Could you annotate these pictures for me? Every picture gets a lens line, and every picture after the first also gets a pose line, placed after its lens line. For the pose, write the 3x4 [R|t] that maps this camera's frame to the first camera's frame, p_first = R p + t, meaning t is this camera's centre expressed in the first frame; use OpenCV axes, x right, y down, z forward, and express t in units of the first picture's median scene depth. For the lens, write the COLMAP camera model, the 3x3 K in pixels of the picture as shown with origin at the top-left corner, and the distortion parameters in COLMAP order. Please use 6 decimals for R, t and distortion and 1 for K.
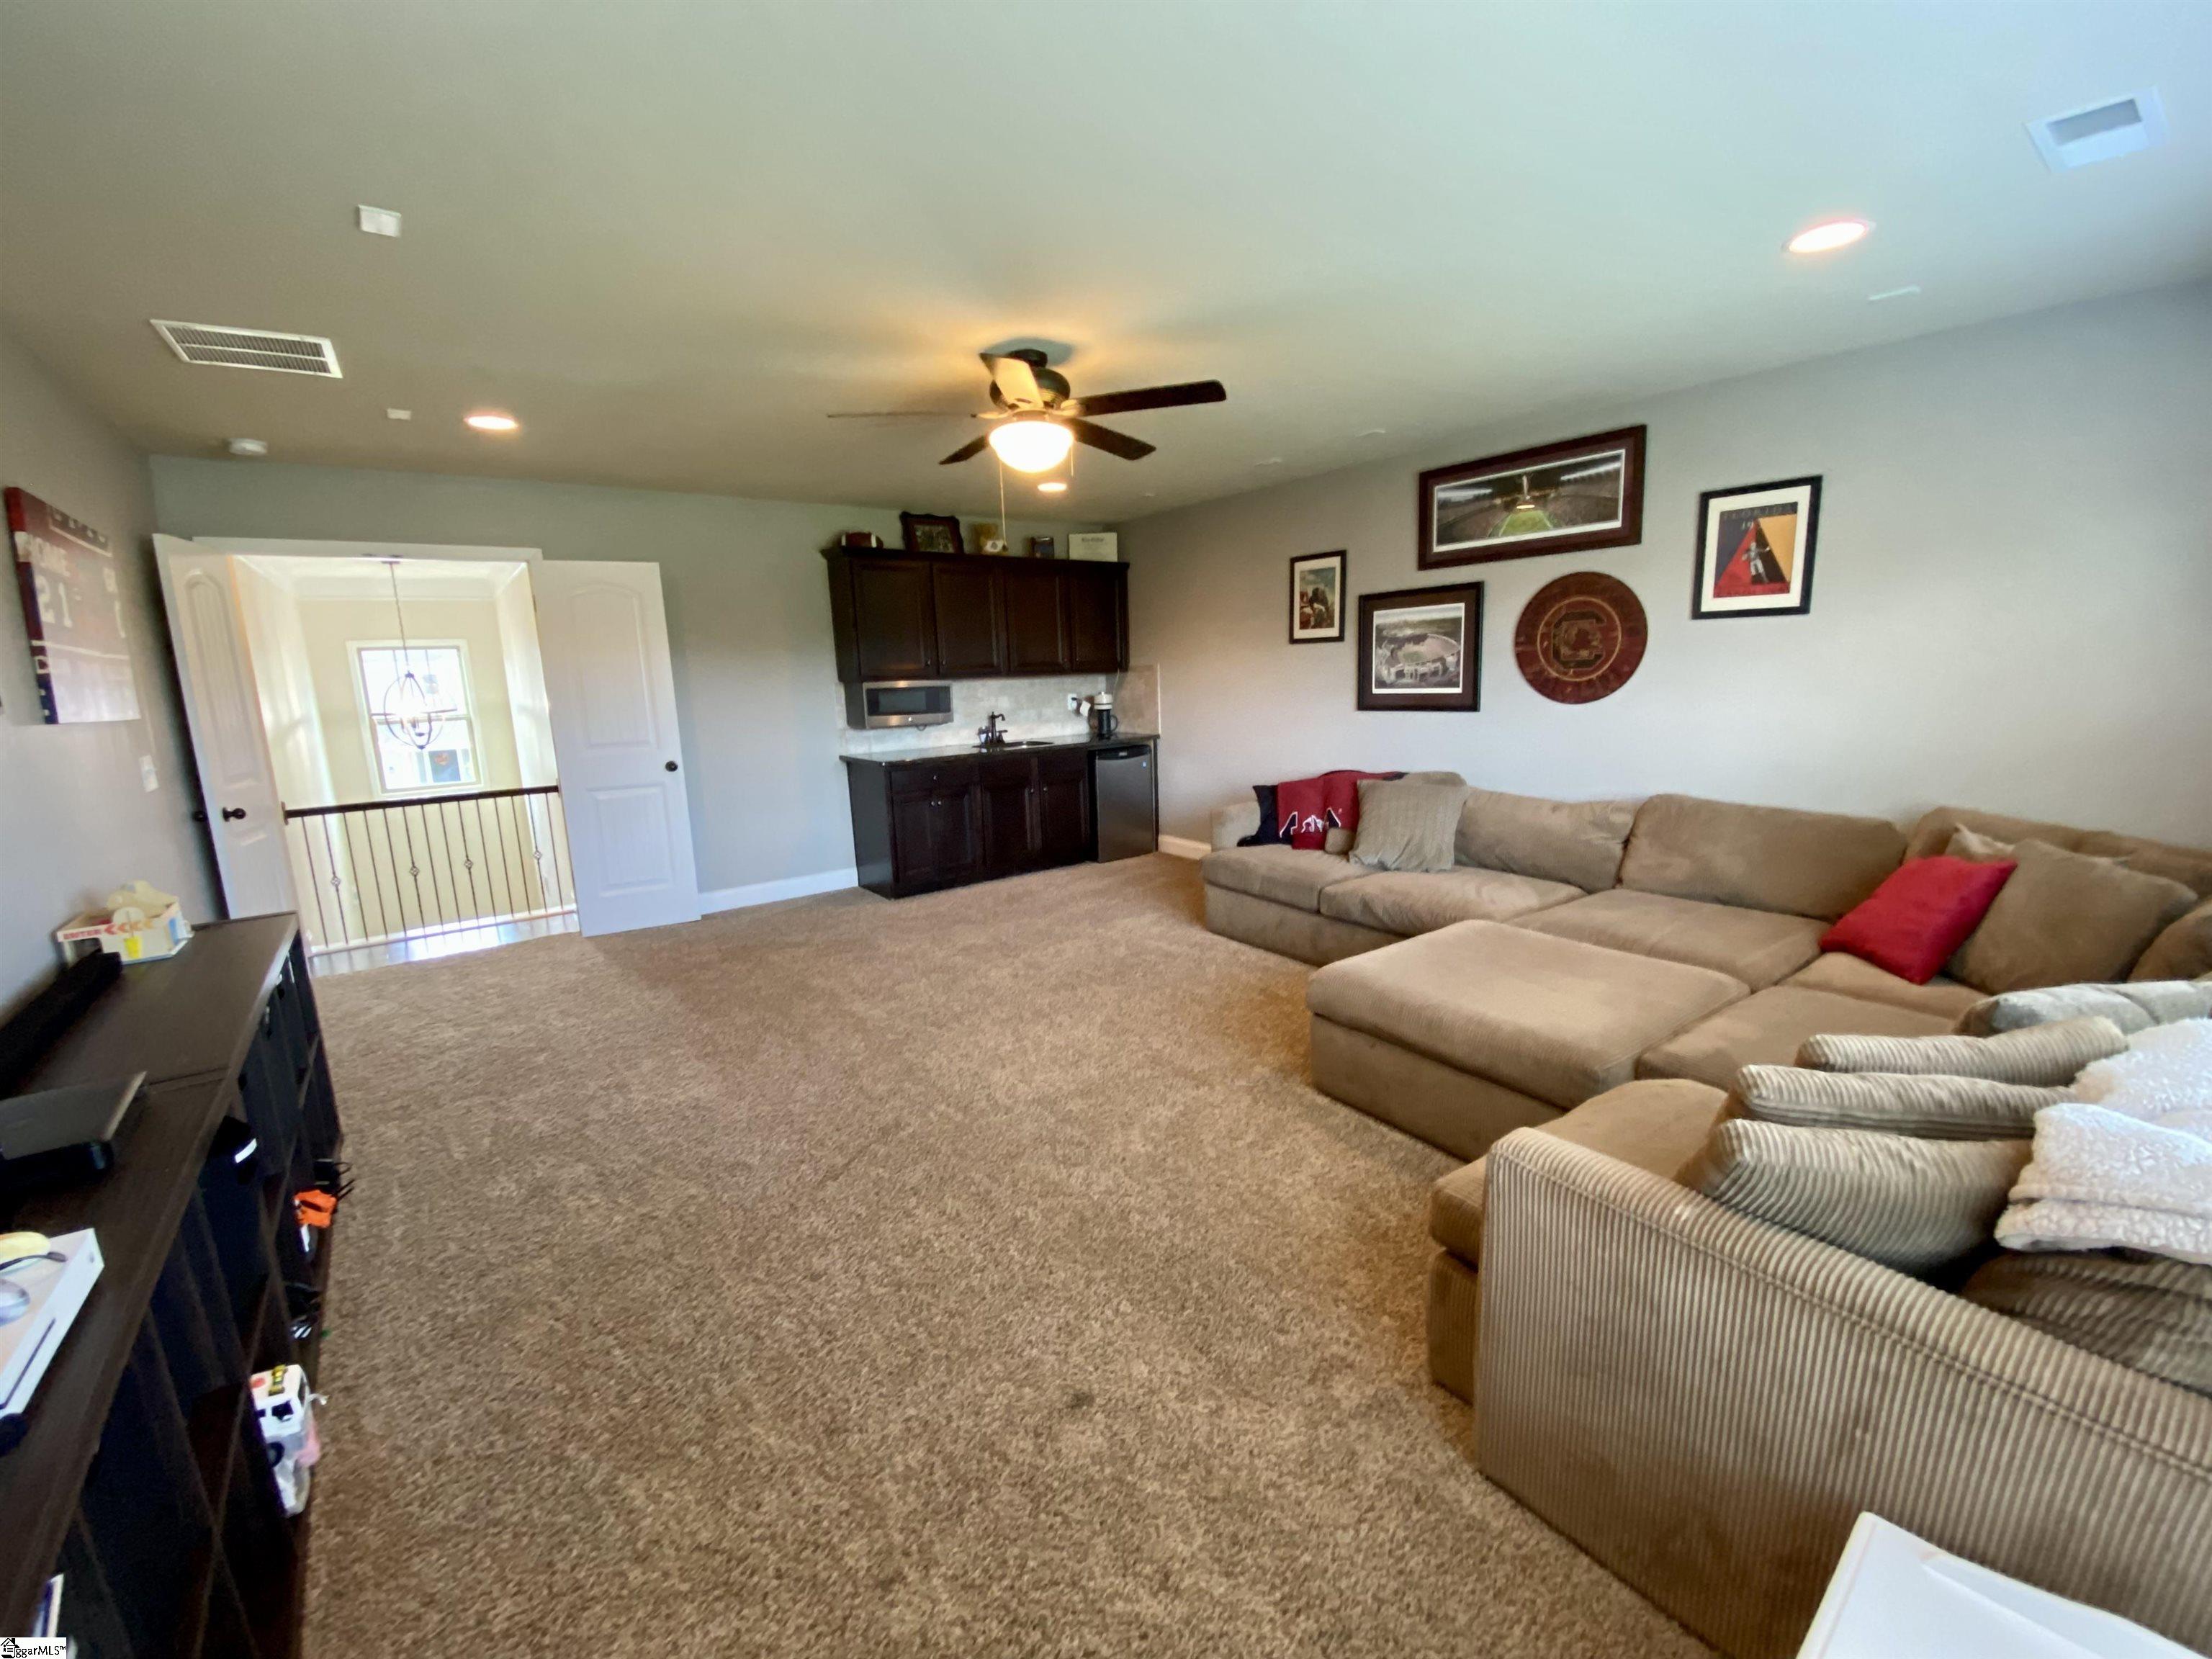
lens RADIAL K [[904.2, 0, 1111.4], [0, 904.2, 833.3], [0, 0, 1]] dist [-0.010987, -0.005973]
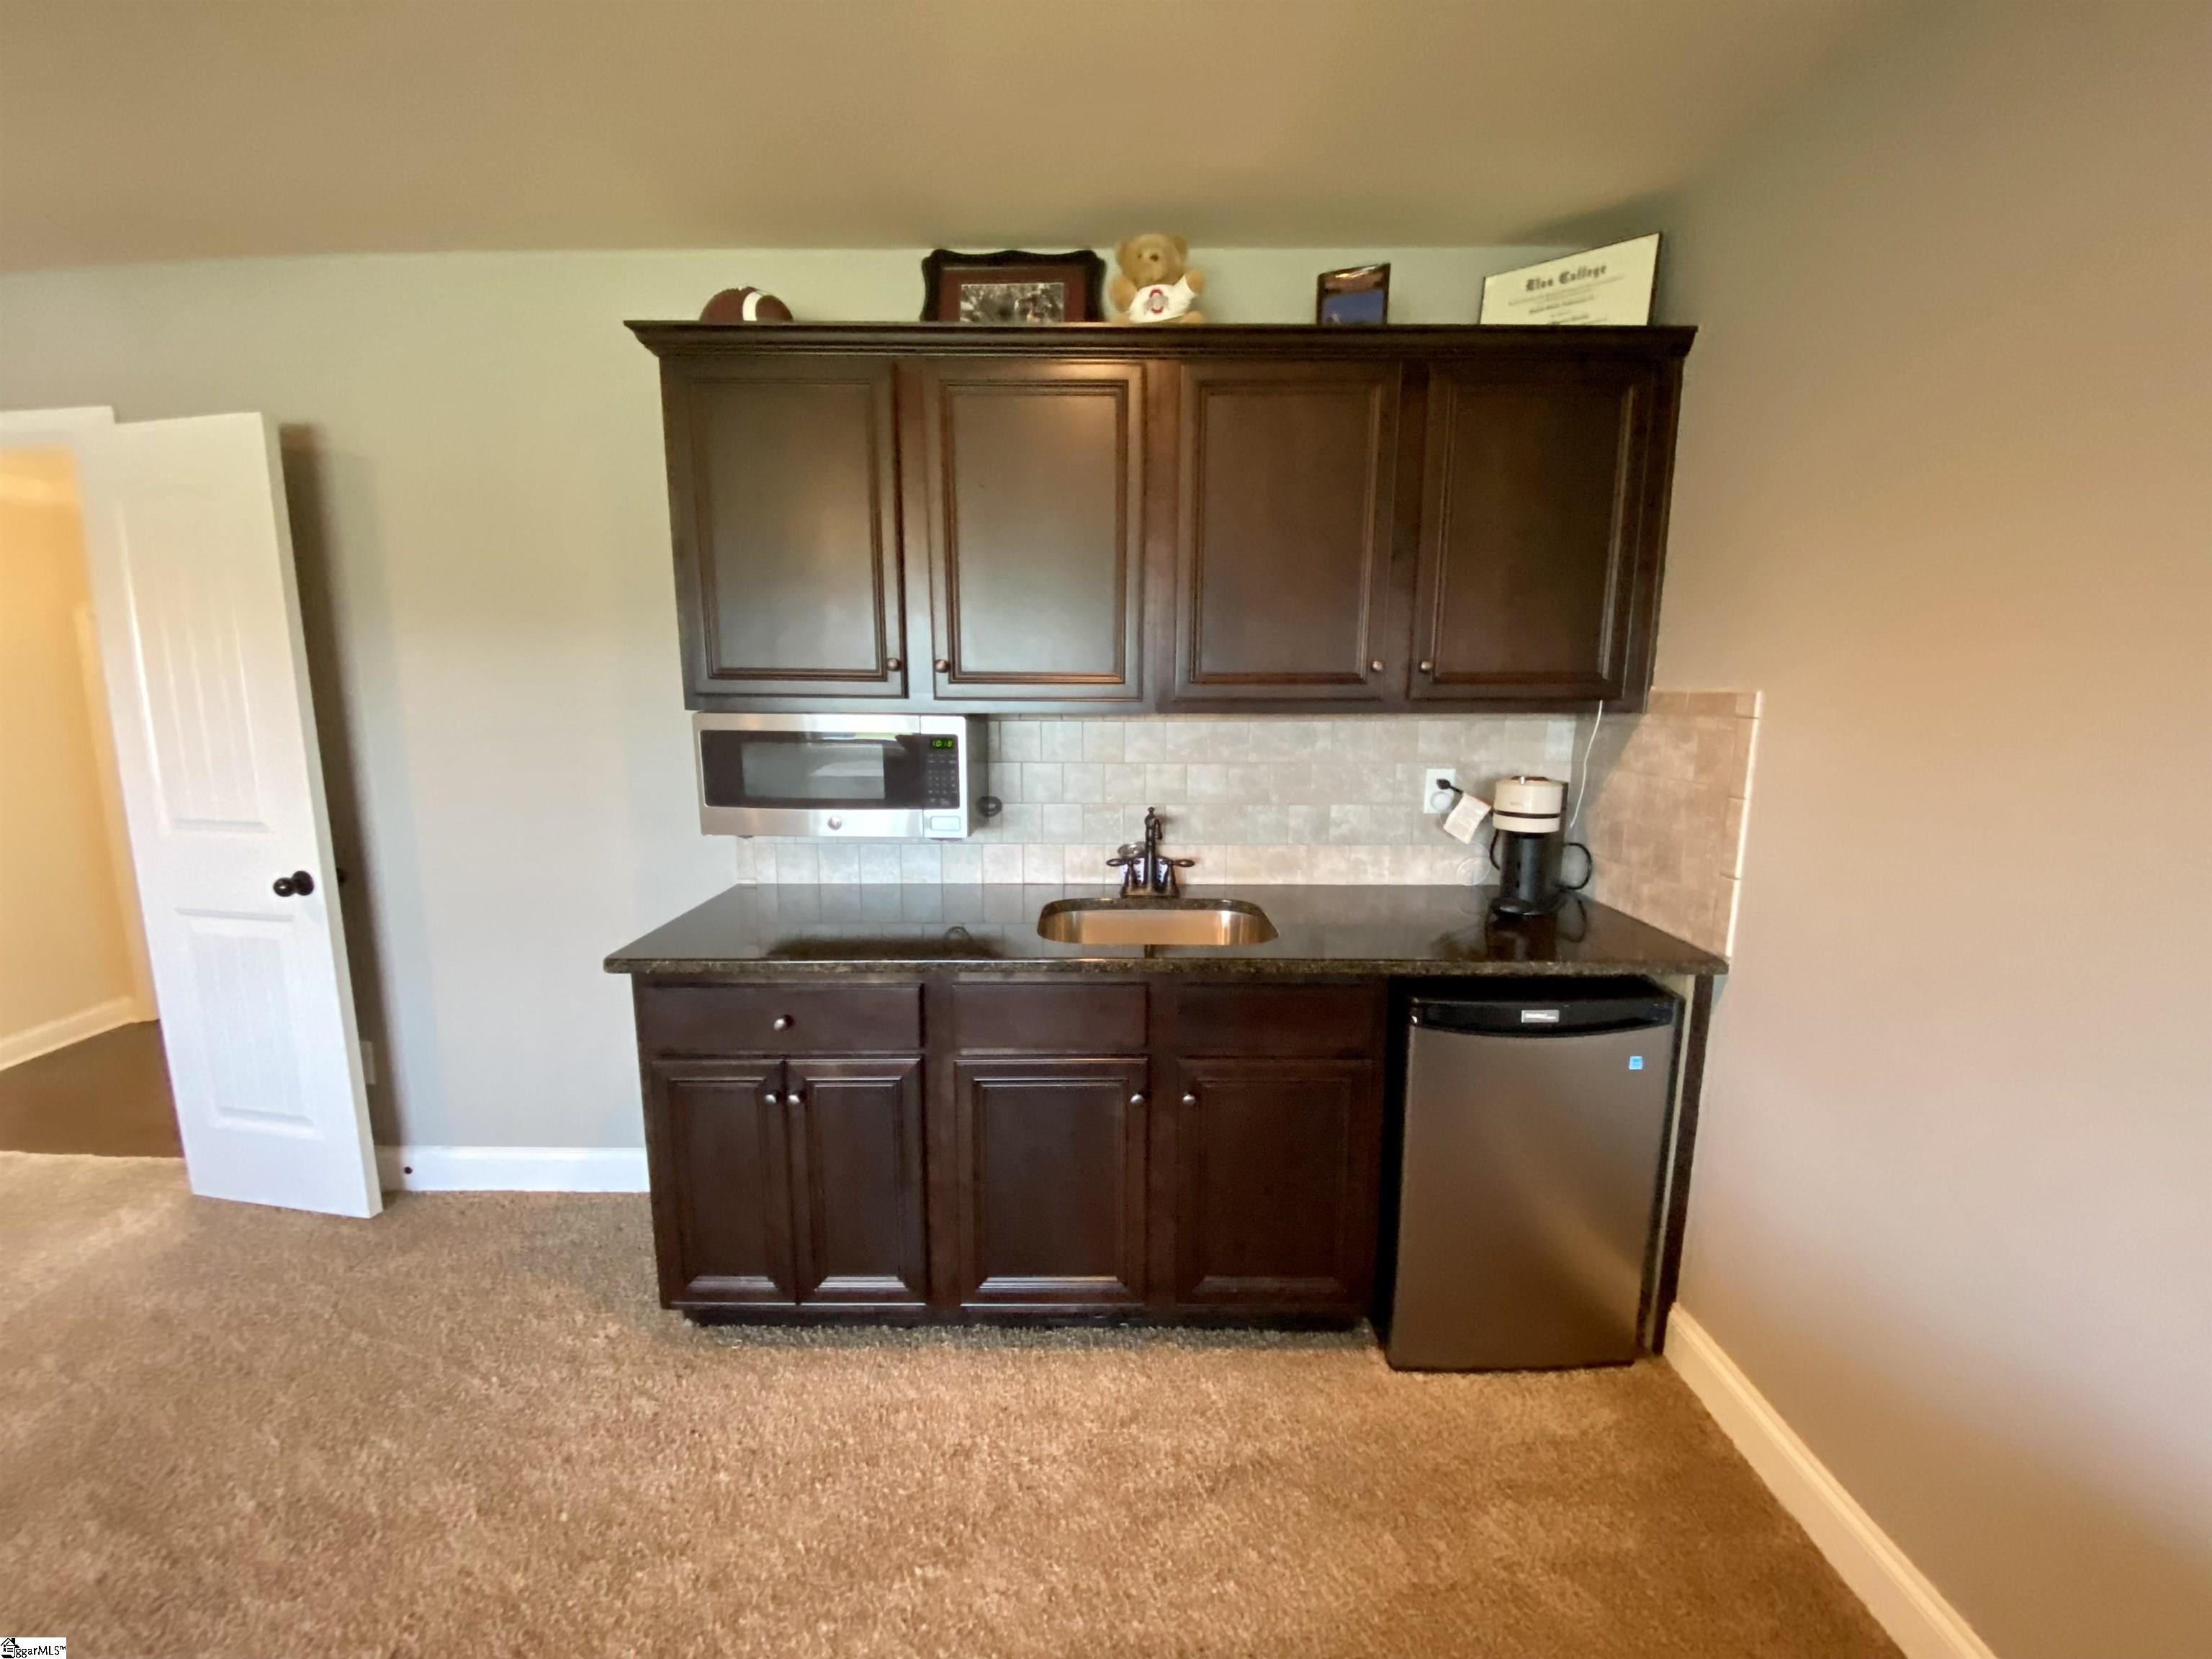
lens RADIAL K [[904.2, 0, 1084.3], [0, 904.2, 817.8], [0, 0, 1]] dist [-0.010987, -0.005973]
pose [[0.791640, 0.124420, -0.598185, 0.069883], [-0.135246, 0.990443, 0.027024, -0.162799], [0.595831, 0.059509, 0.800902, 0.841266]]
